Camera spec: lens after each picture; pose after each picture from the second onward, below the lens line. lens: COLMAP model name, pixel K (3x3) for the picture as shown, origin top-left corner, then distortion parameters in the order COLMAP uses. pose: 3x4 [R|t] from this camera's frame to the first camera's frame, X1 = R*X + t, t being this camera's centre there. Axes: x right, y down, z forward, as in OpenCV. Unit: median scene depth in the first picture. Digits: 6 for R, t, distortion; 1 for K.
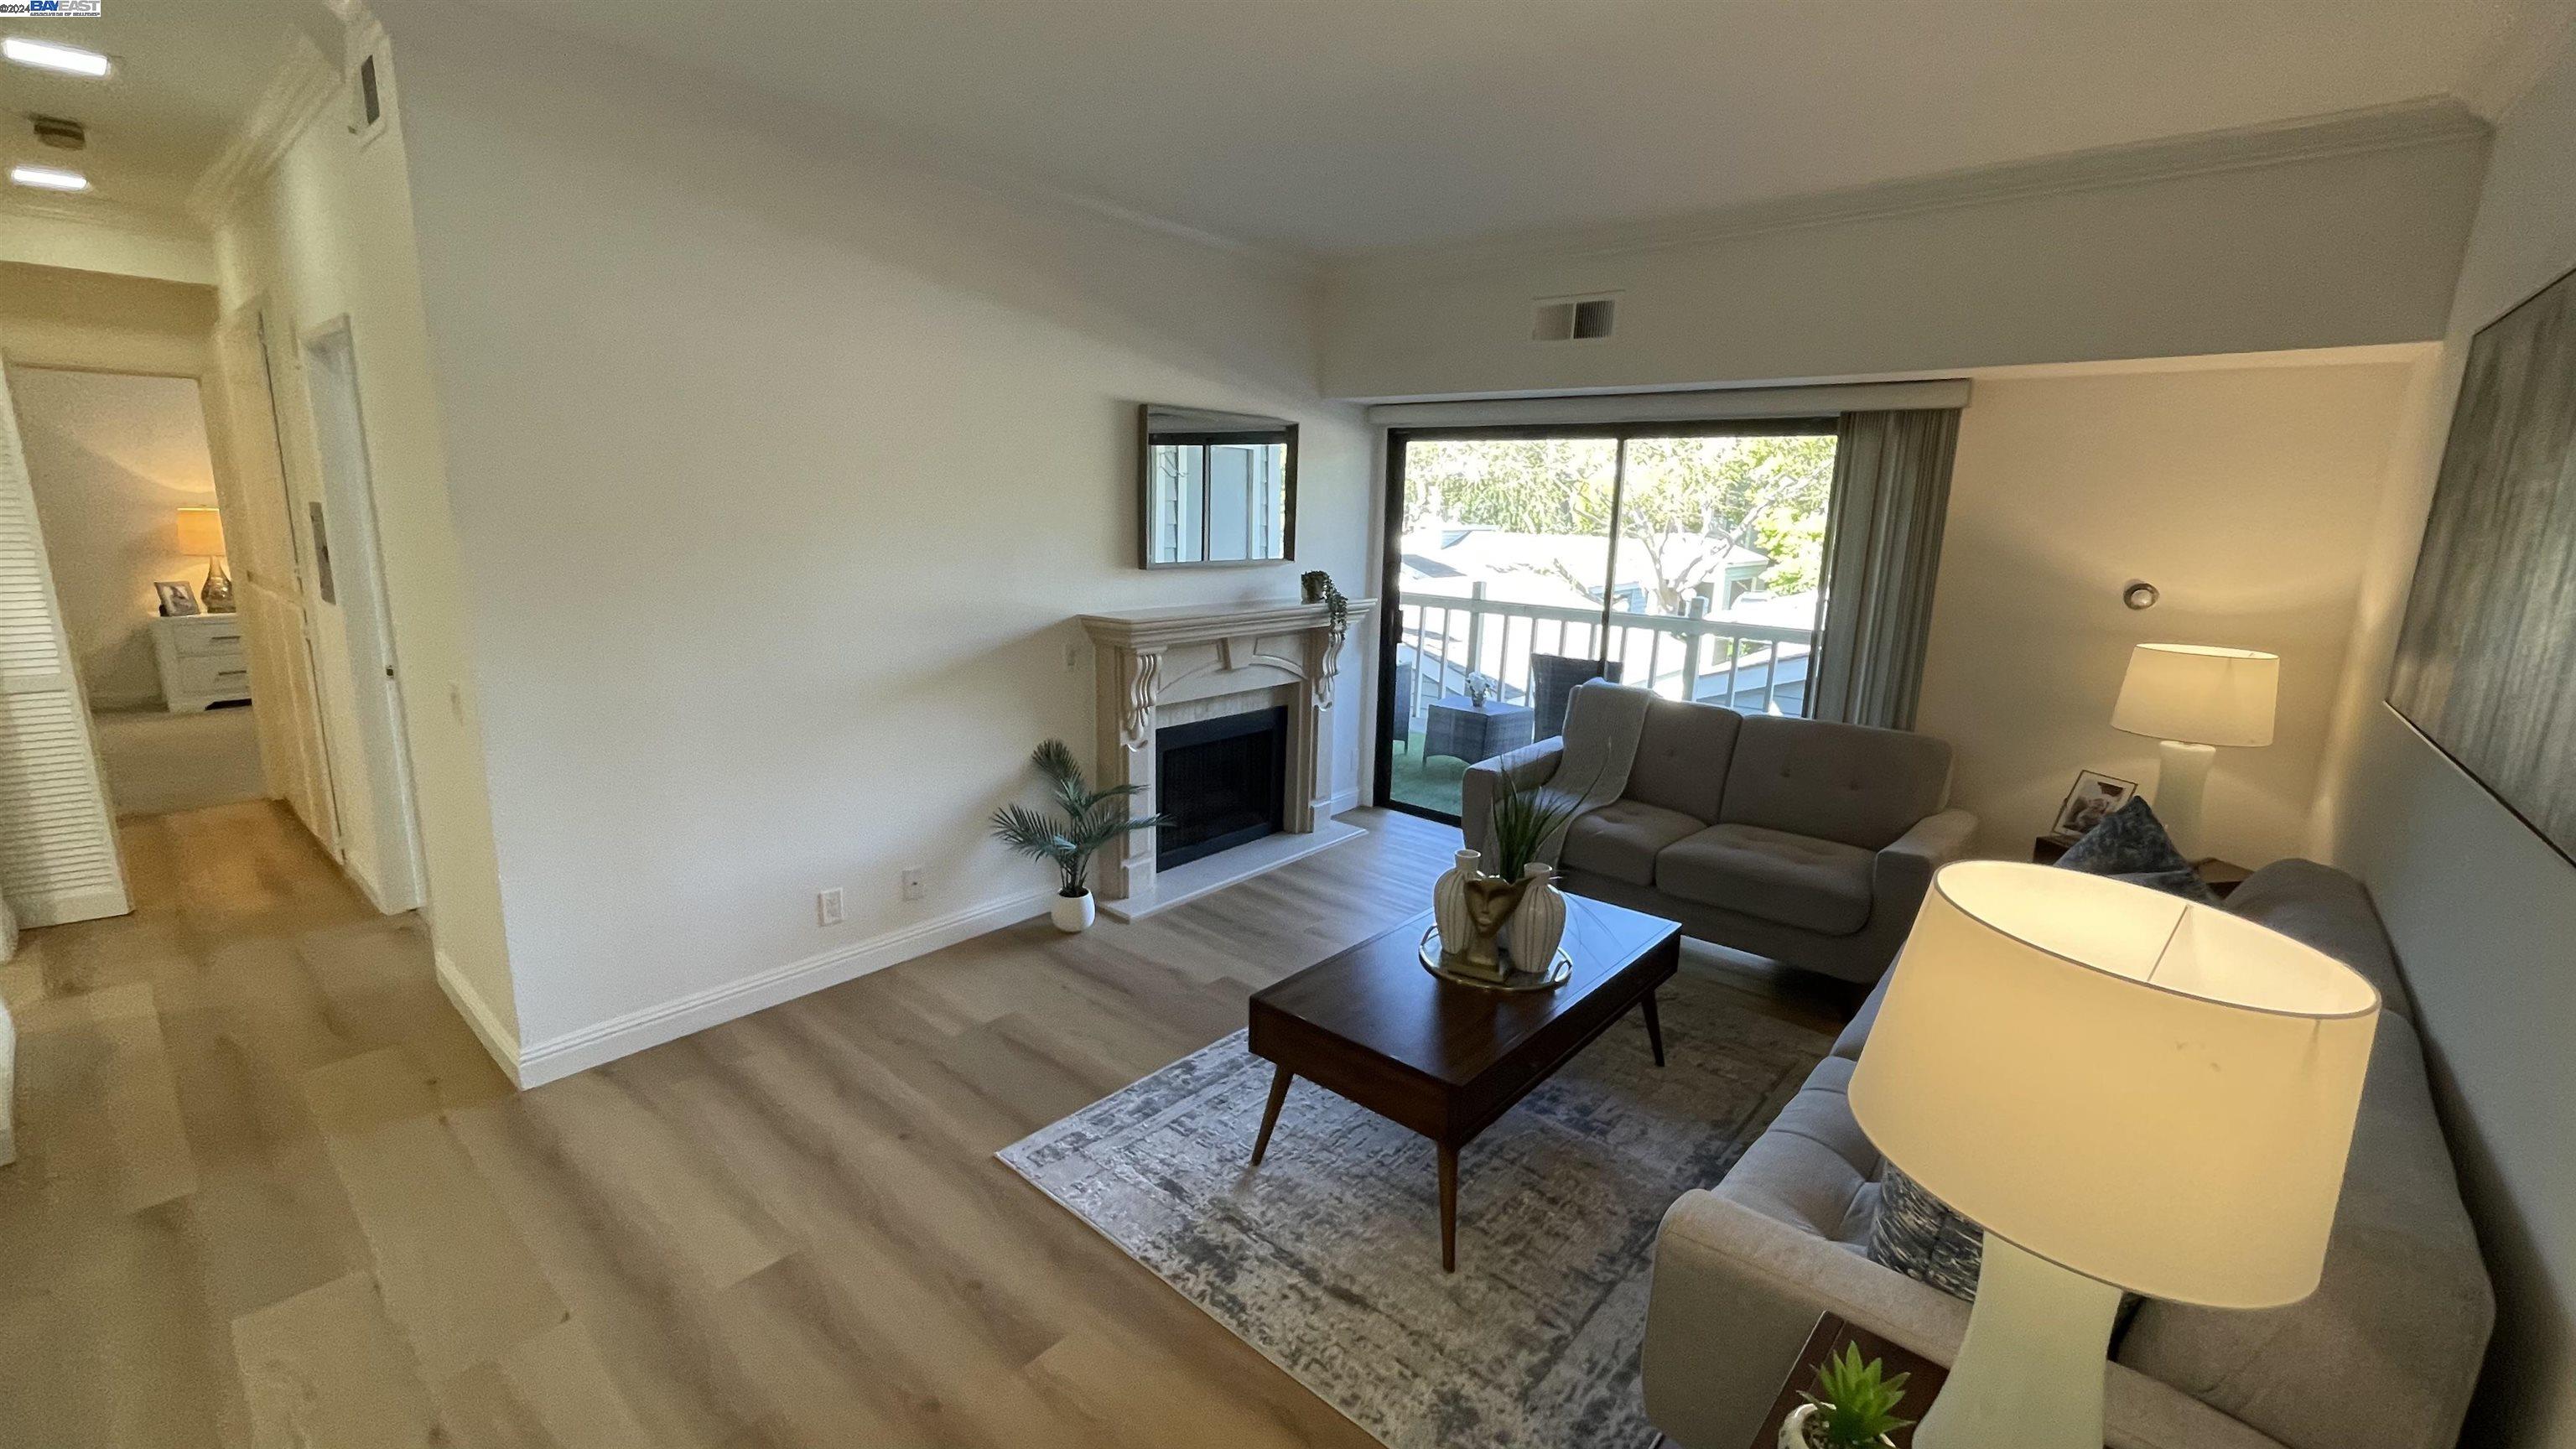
lens RADIAL K [[1047.0, 0, 1285.7], [0, 1047.0, 716.1], [0, 0, 1]] dist [-0.003577, -0.000625]
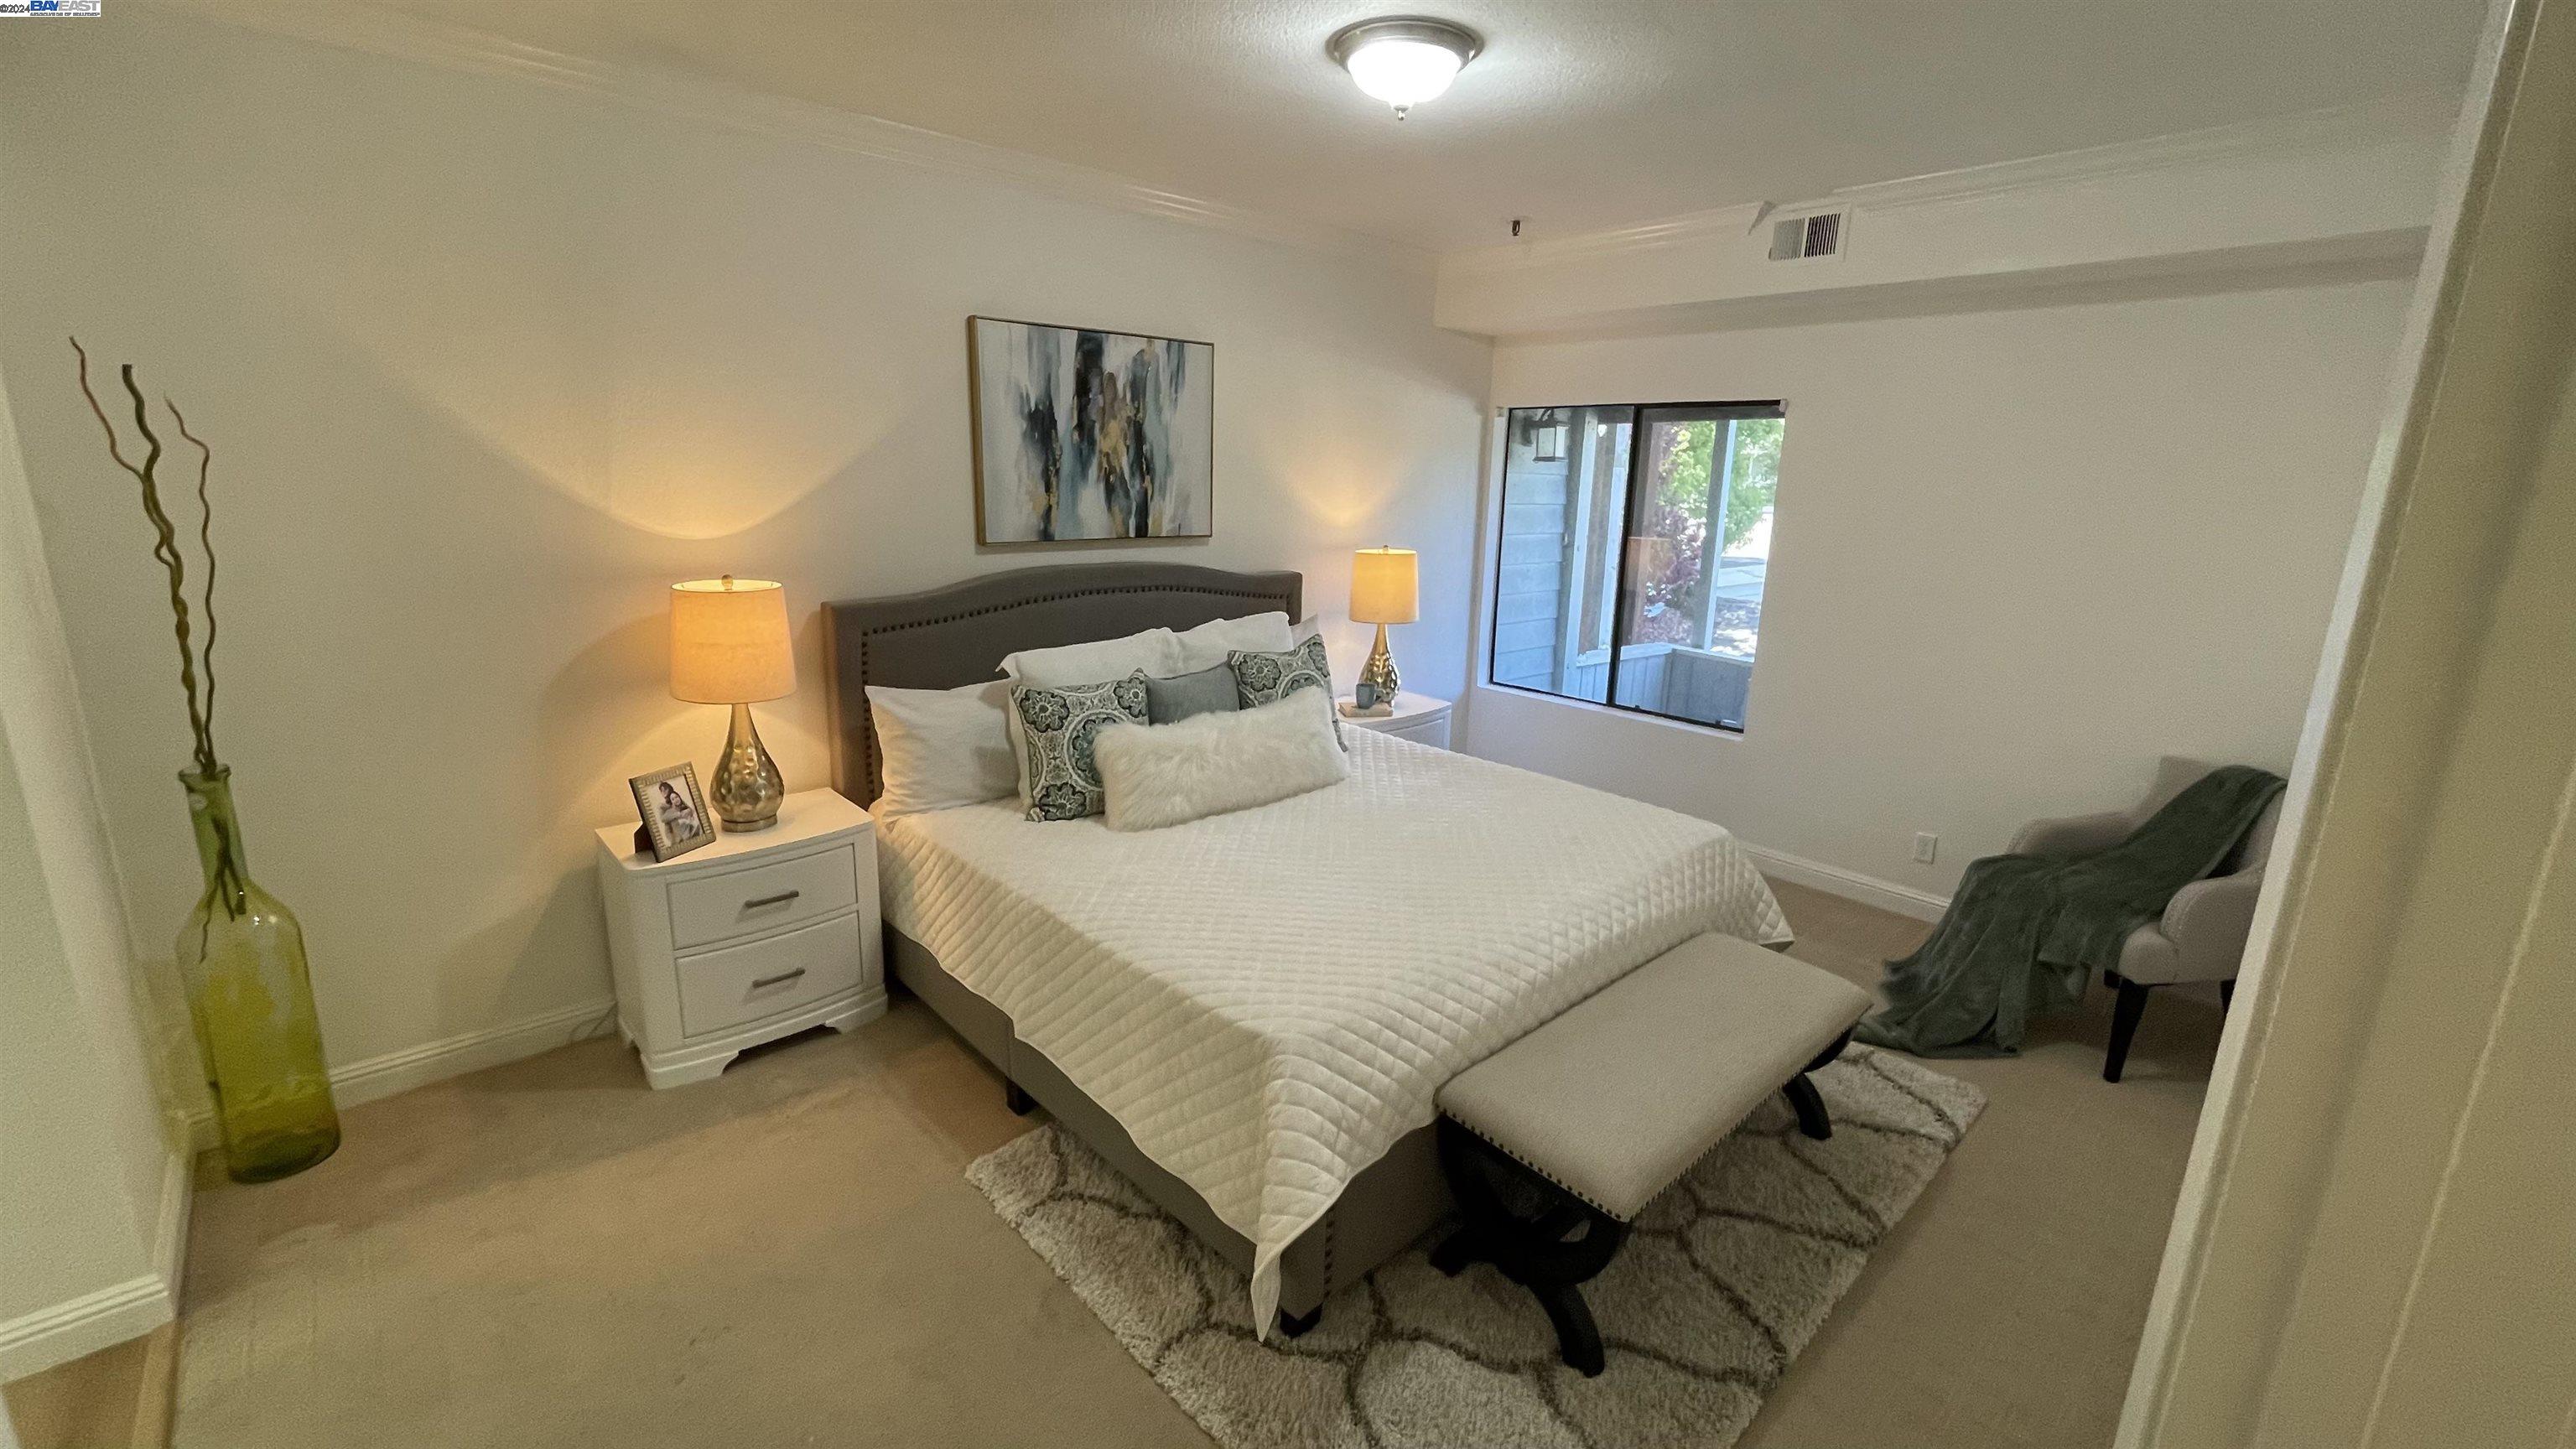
lens RADIAL K [[1047.0, 0, 1285.7], [0, 1047.0, 716.1], [0, 0, 1]] dist [-0.003577, -0.000625]
pose [[0.992848, 0.018818, -0.117891, -0.783878], [-0.016758, 0.999690, 0.018440, -0.161928], [0.118201, -0.016333, 0.992855, 0.627934]]
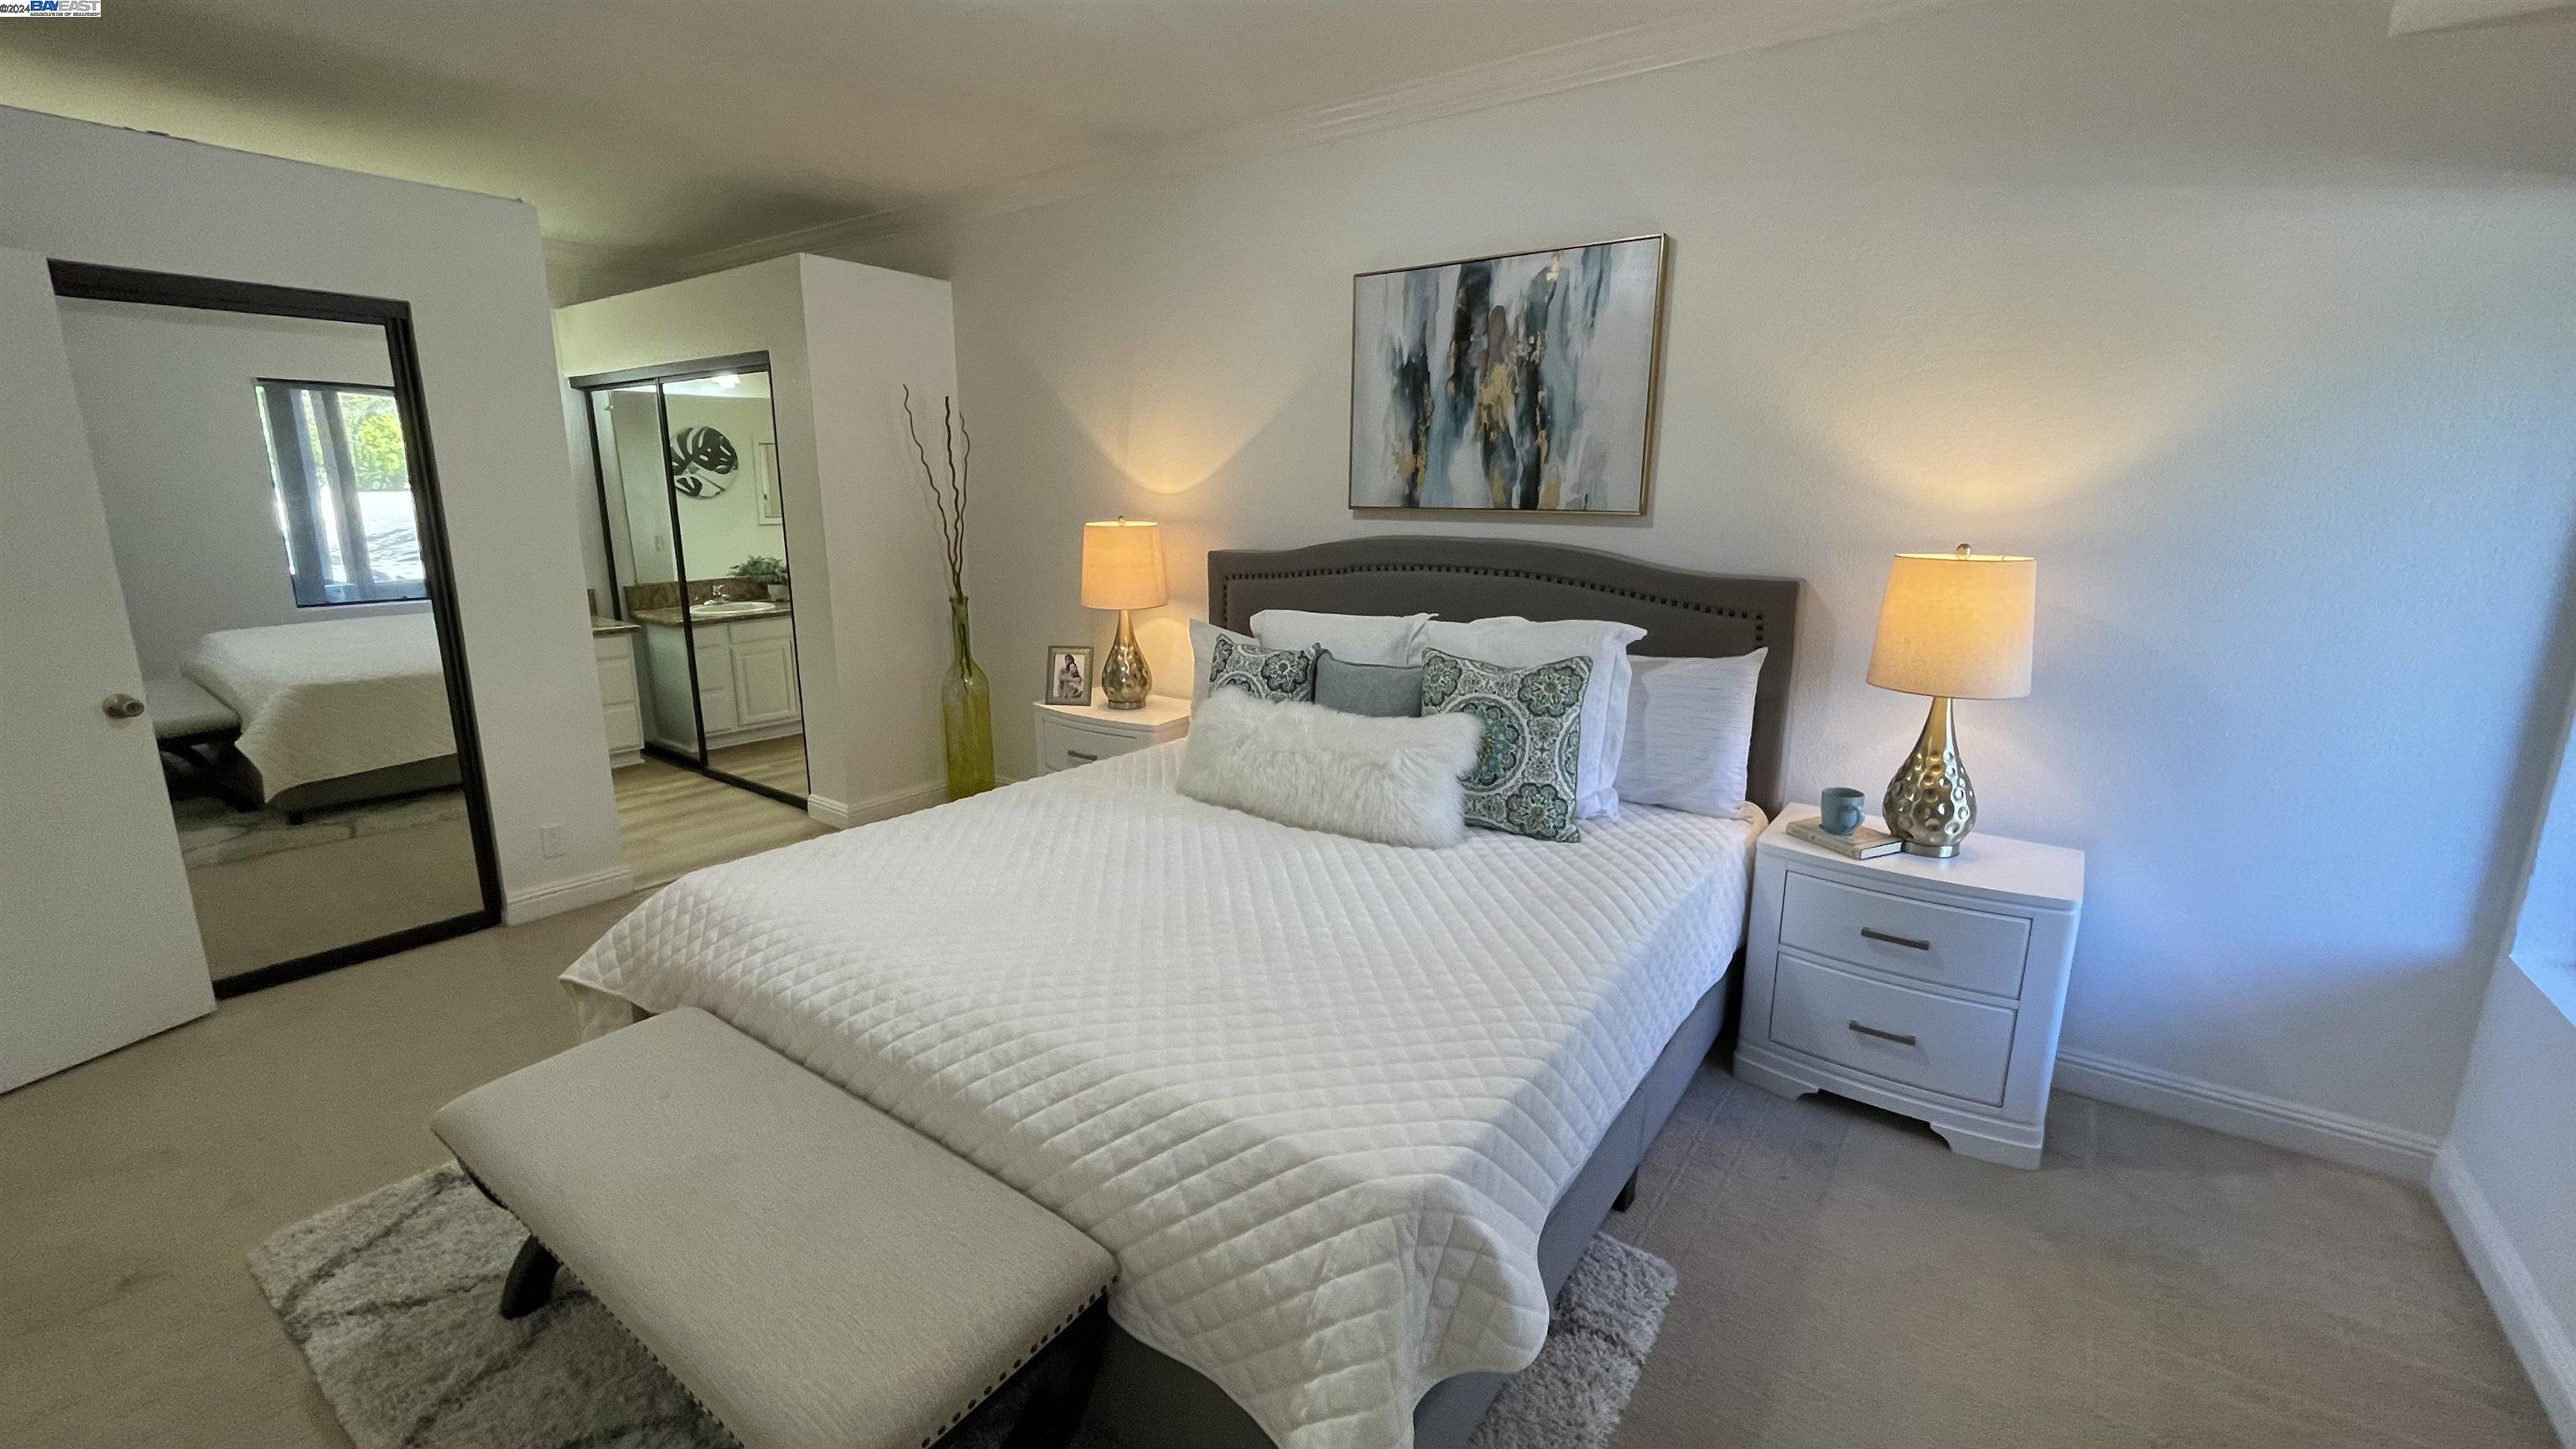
lens RADIAL K [[1047.0, 0, 1285.7], [0, 1047.0, 716.1], [0, 0, 1]] dist [-0.003577, -0.000625]
pose [[0.085862, 0.186936, -0.978613, -0.474733], [-0.212534, 0.963067, 0.165319, -0.215039], [0.973374, 0.193794, 0.122421, 1.055568]]
